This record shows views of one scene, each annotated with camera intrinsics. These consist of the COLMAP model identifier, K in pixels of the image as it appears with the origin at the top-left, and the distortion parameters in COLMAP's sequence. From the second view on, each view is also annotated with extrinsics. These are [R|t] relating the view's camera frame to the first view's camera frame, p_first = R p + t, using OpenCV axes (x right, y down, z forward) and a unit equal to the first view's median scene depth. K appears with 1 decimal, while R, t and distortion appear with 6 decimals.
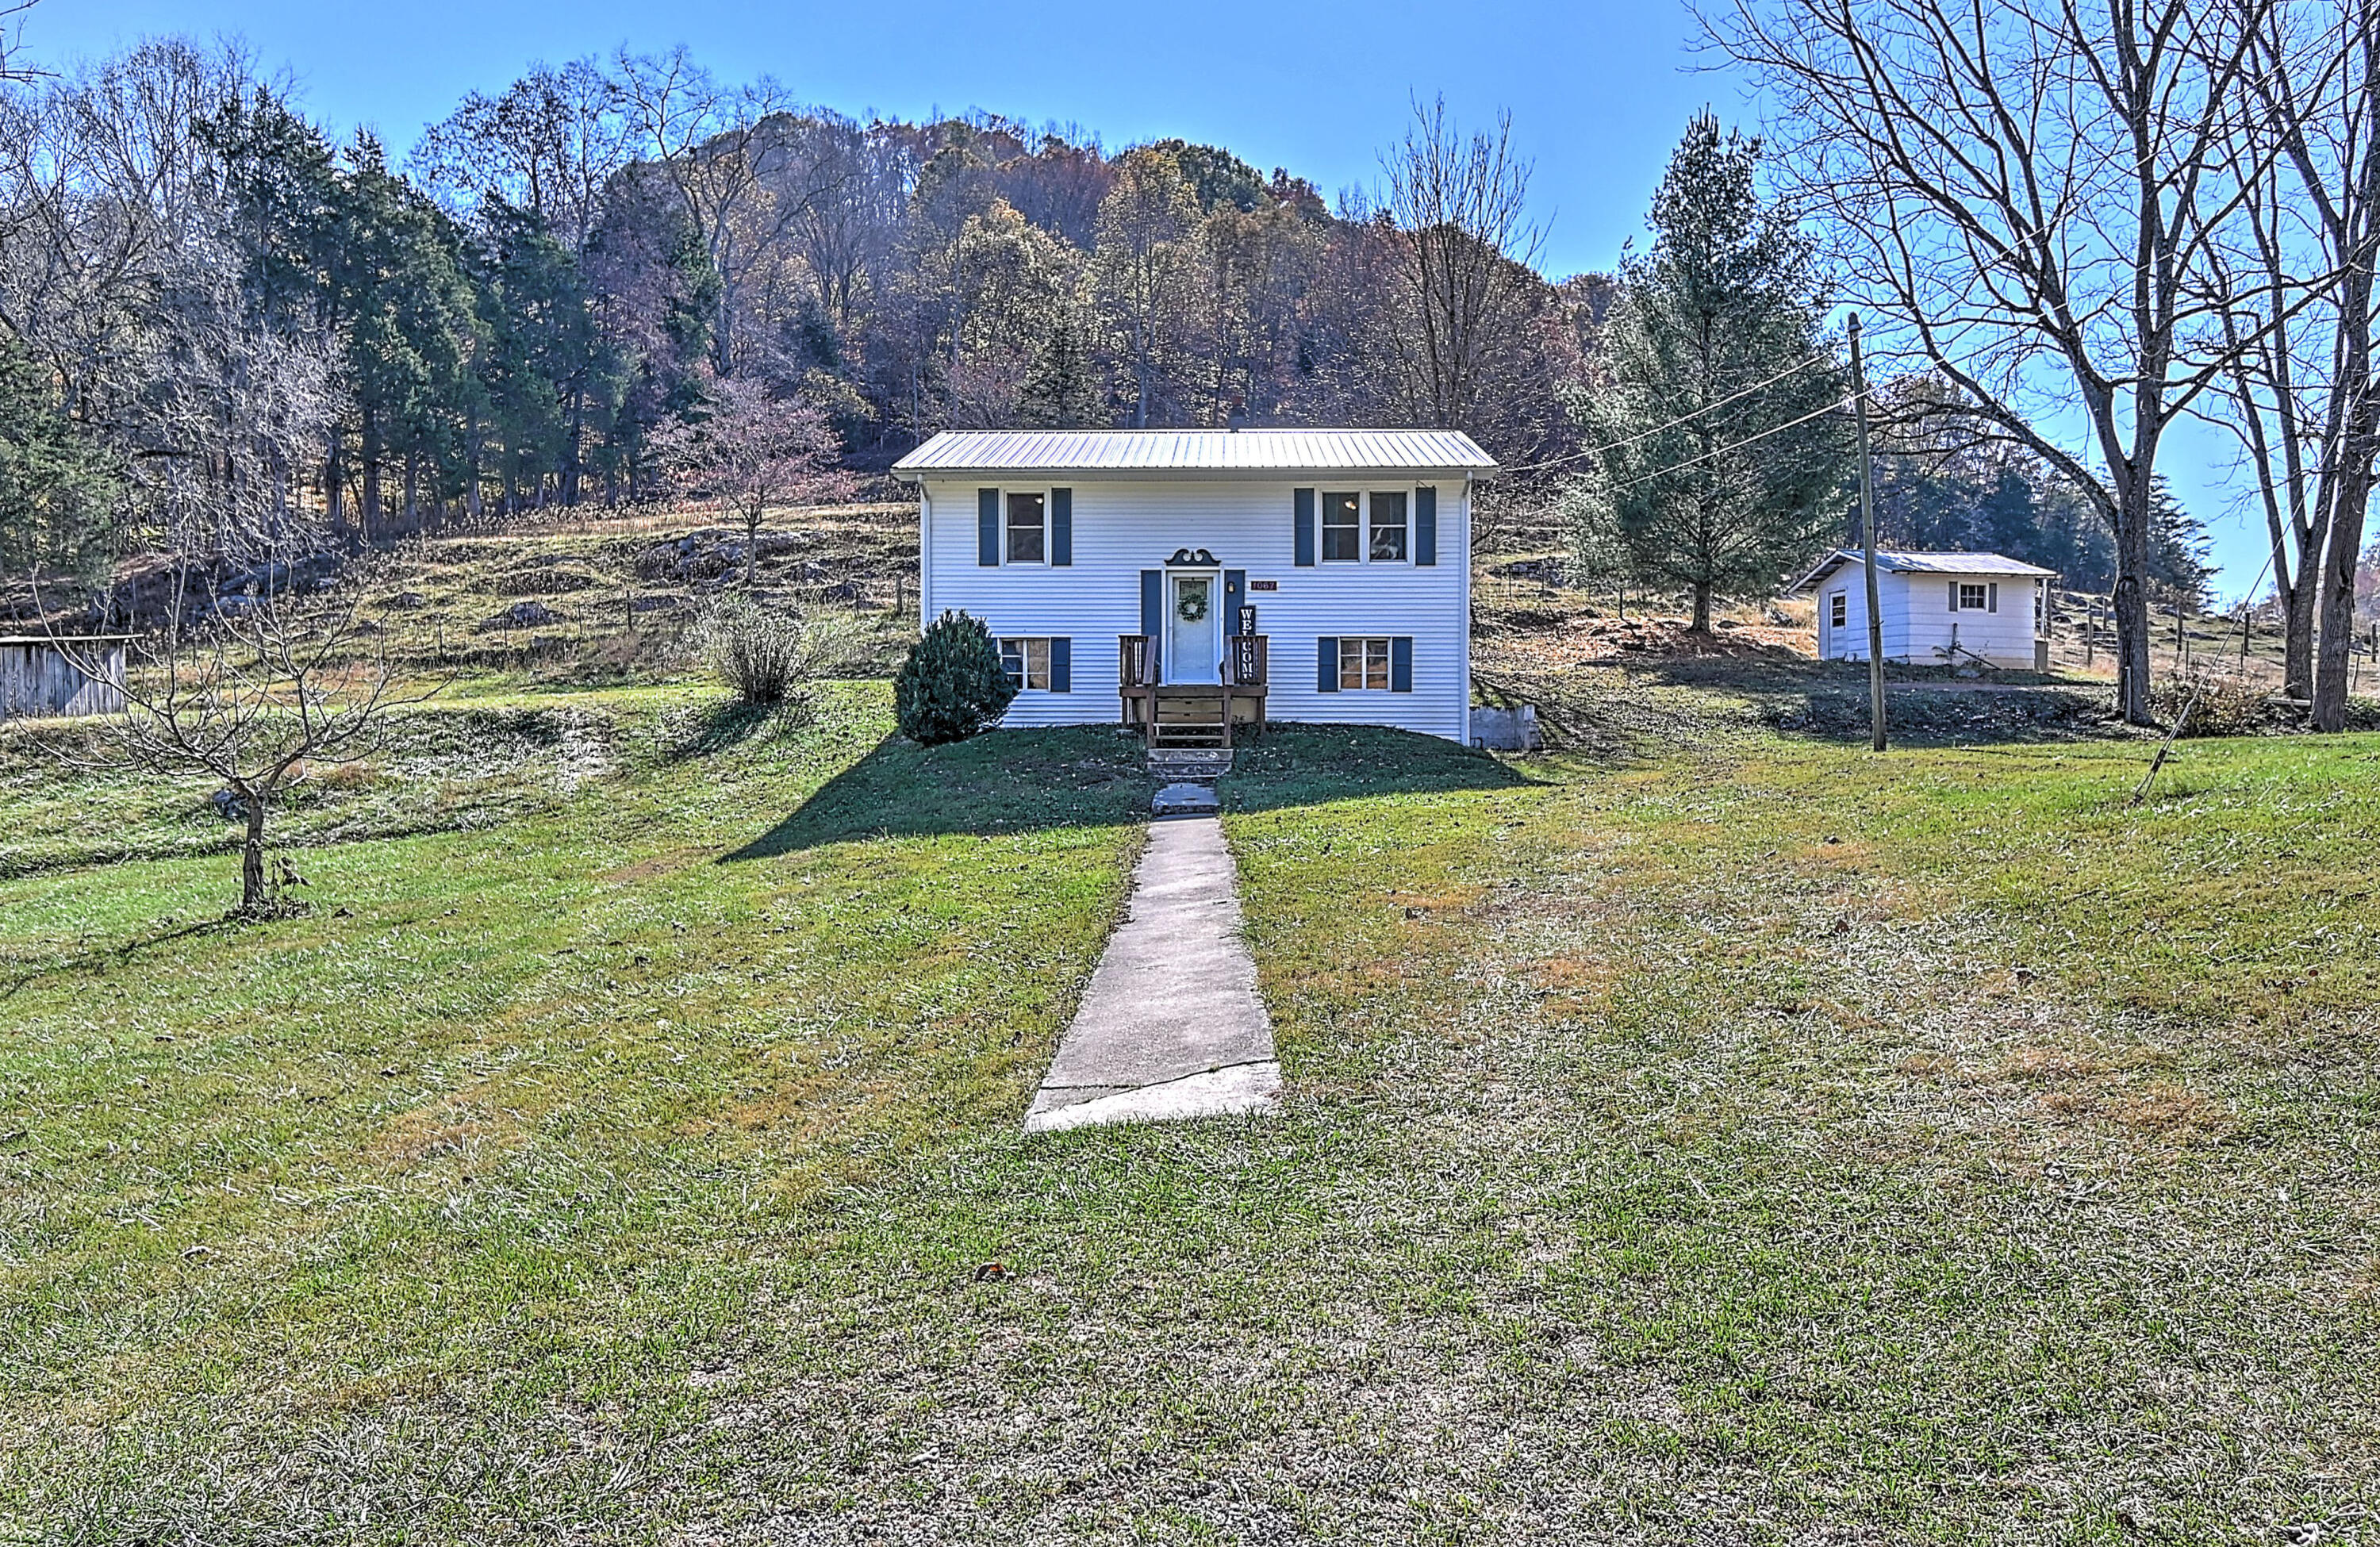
lens RADIAL K [[1490.4, 0, 1190.0], [0, 1490.4, 773.5], [0, 0, 1]] dist [0.002041, -0.000102]
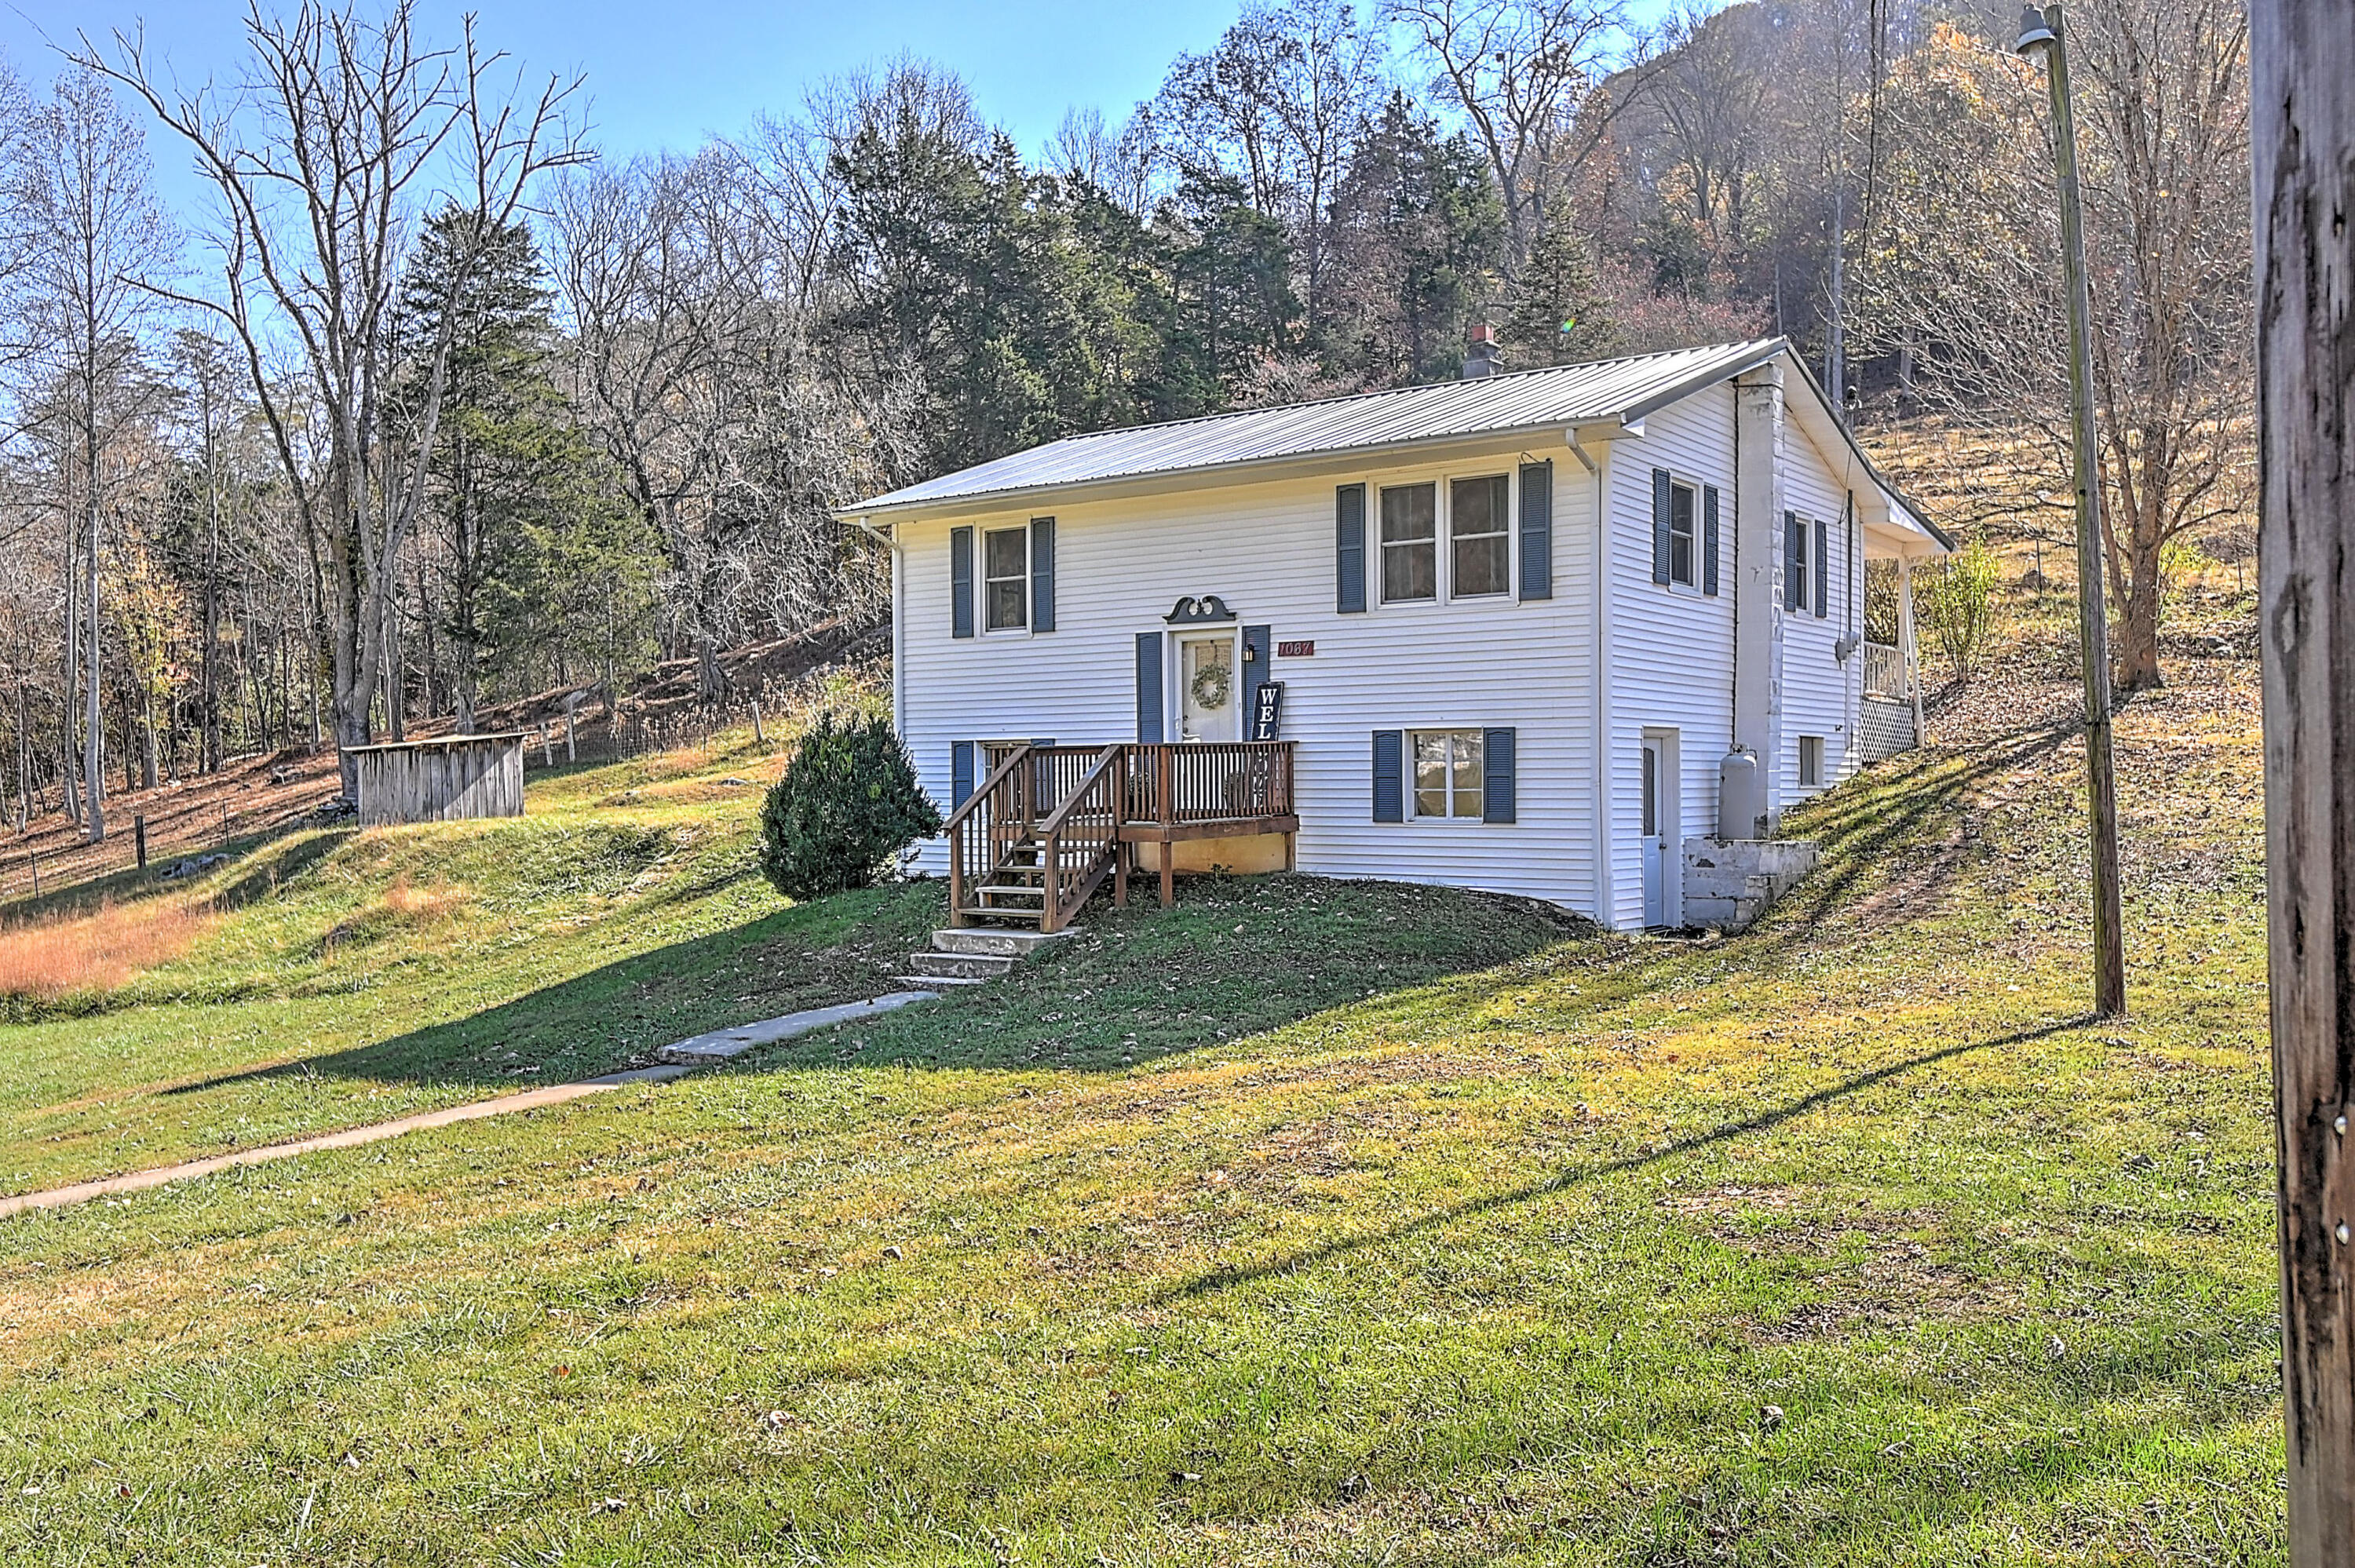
lens RADIAL K [[1872.6, 0, 1170.0], [0, 1872.6, 795.5], [0, 0, 1]] dist [0.007366, -0.002308]
pose [[0.819558, -0.000634, -0.572996, 0.447417], [-0.003775, 0.999972, -0.006506, -0.060223], [0.572984, 0.007496, 0.819532, 0.337647]]
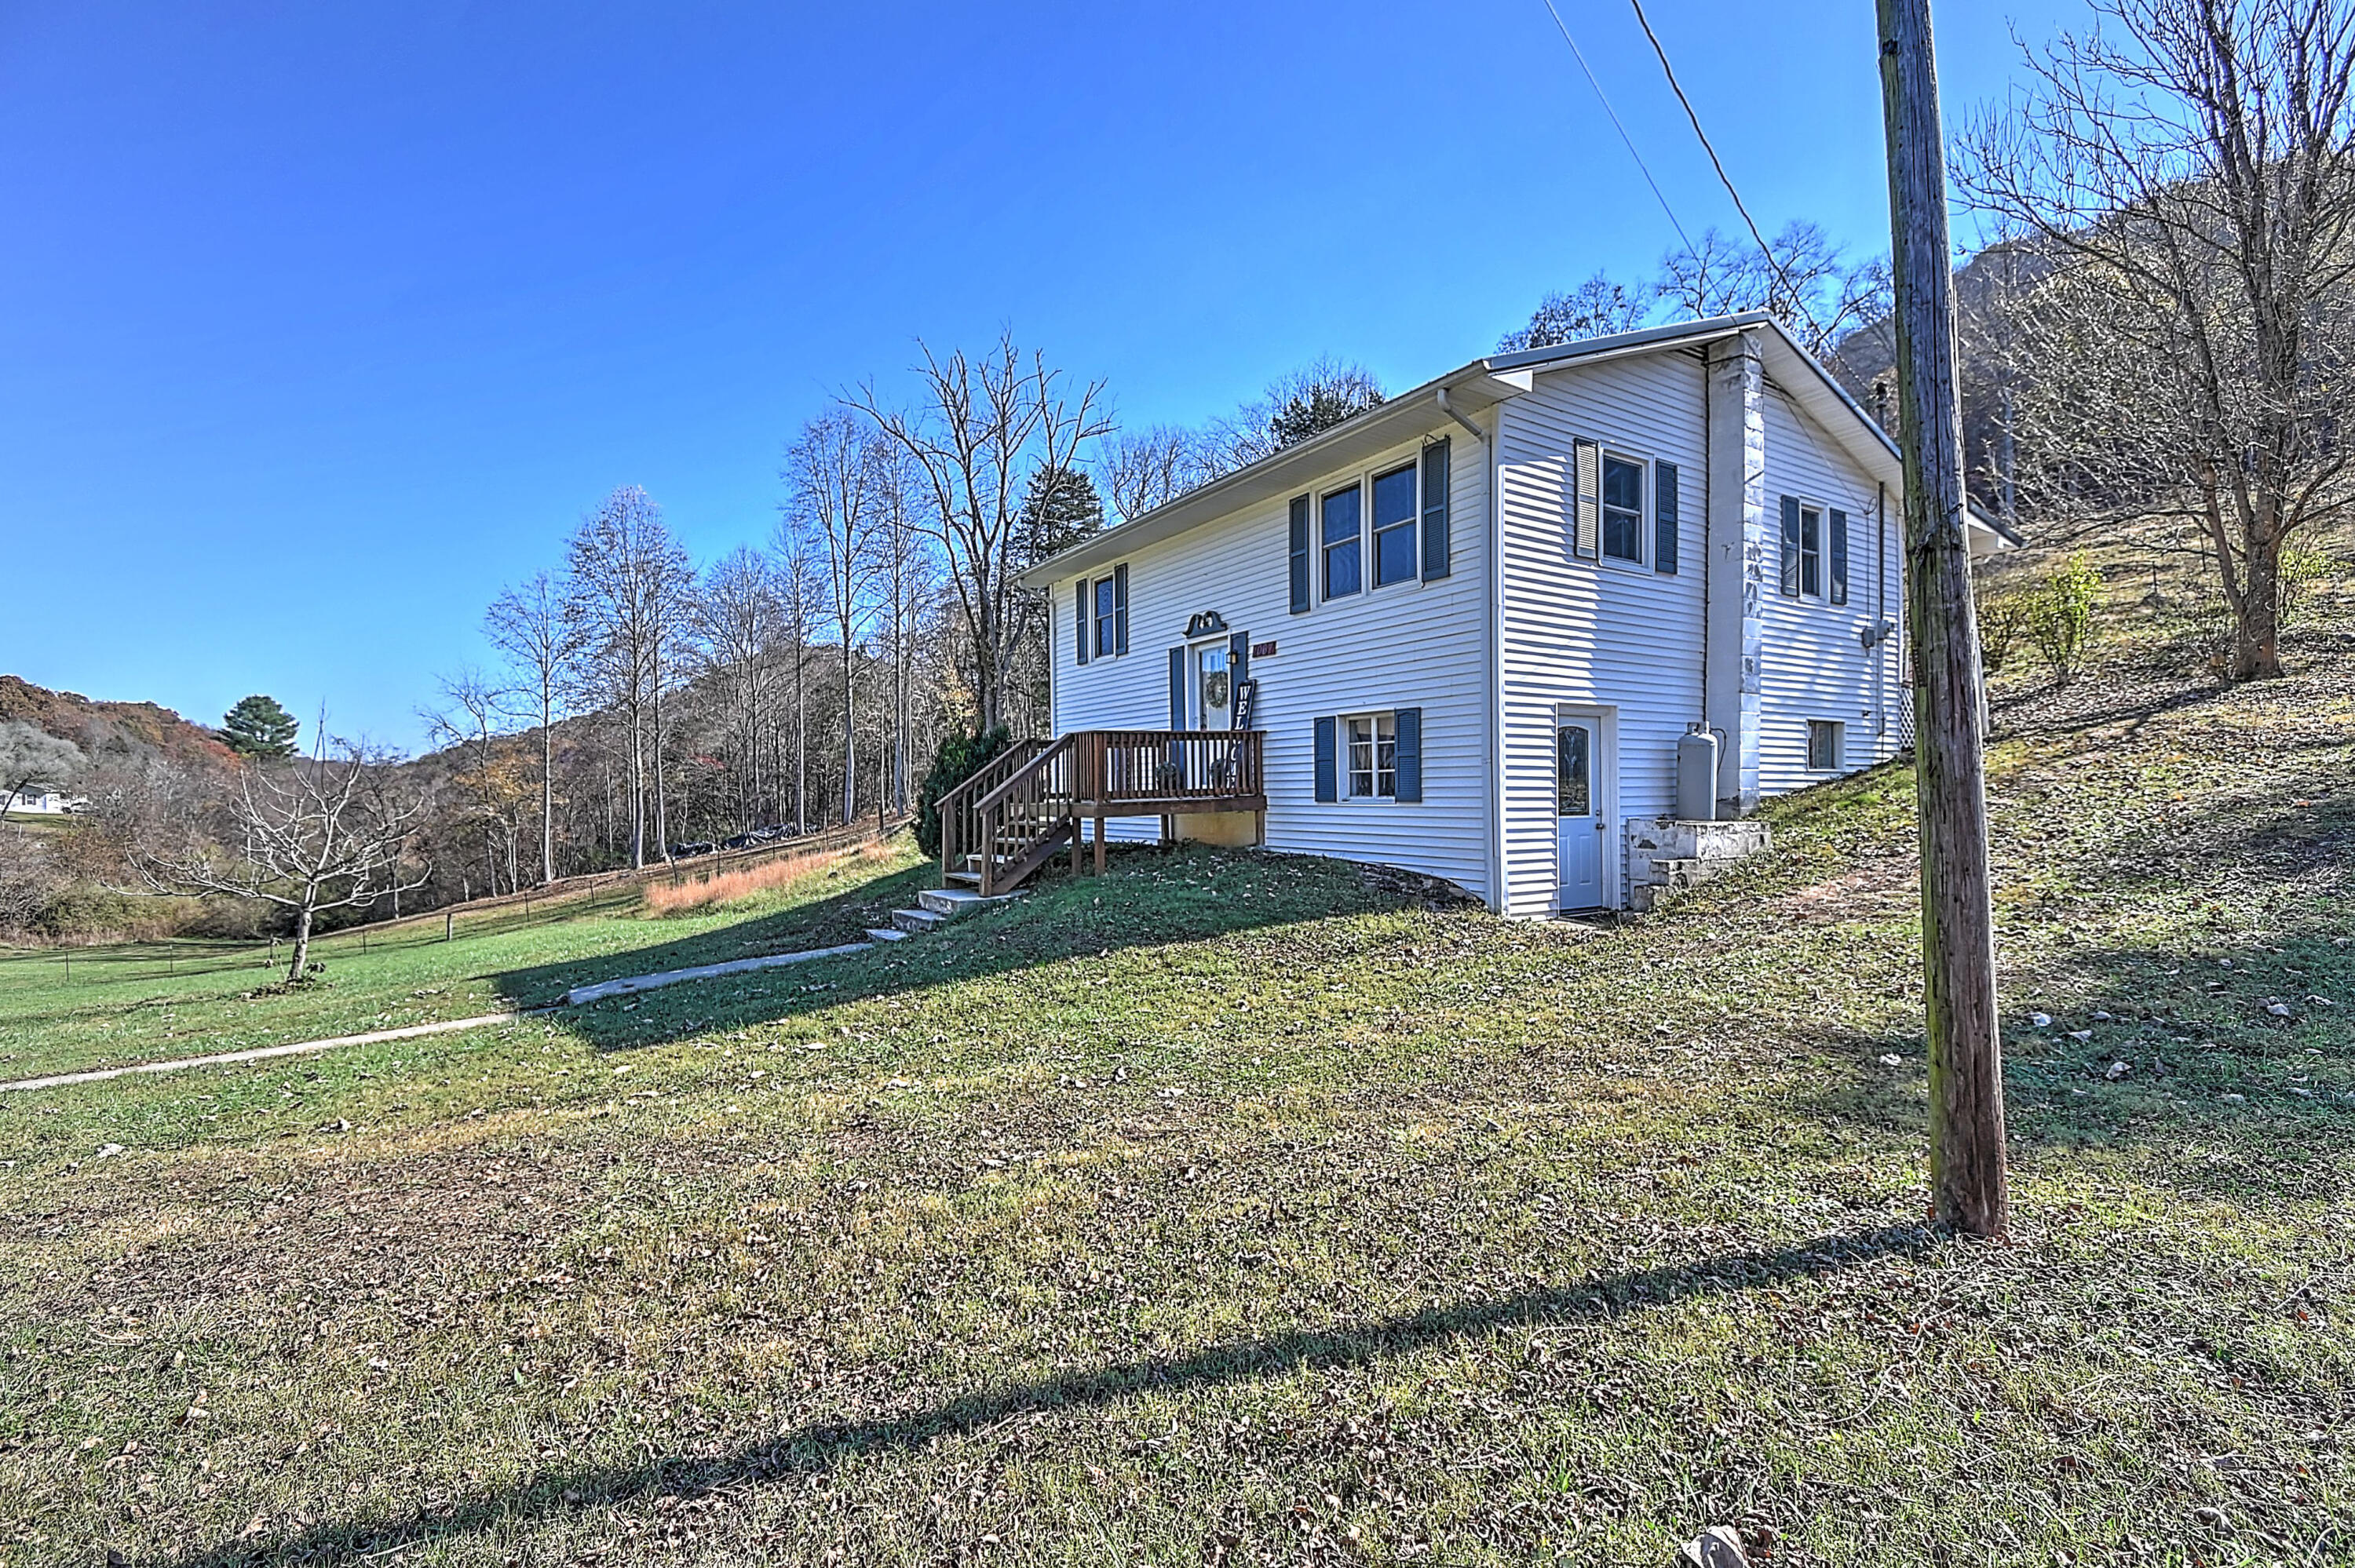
lens RADIAL K [[1006.5, 0, 1183.6], [0, 1006.5, 791.8], [0, 0, 1]] dist [0.029357, -0.022796]
pose [[0.567674, -0.004077, -0.823243, 0.415657], [-0.006150, 0.999939, -0.009193, -0.054602], [0.823230, 0.010281, 0.567614, 0.698790]]
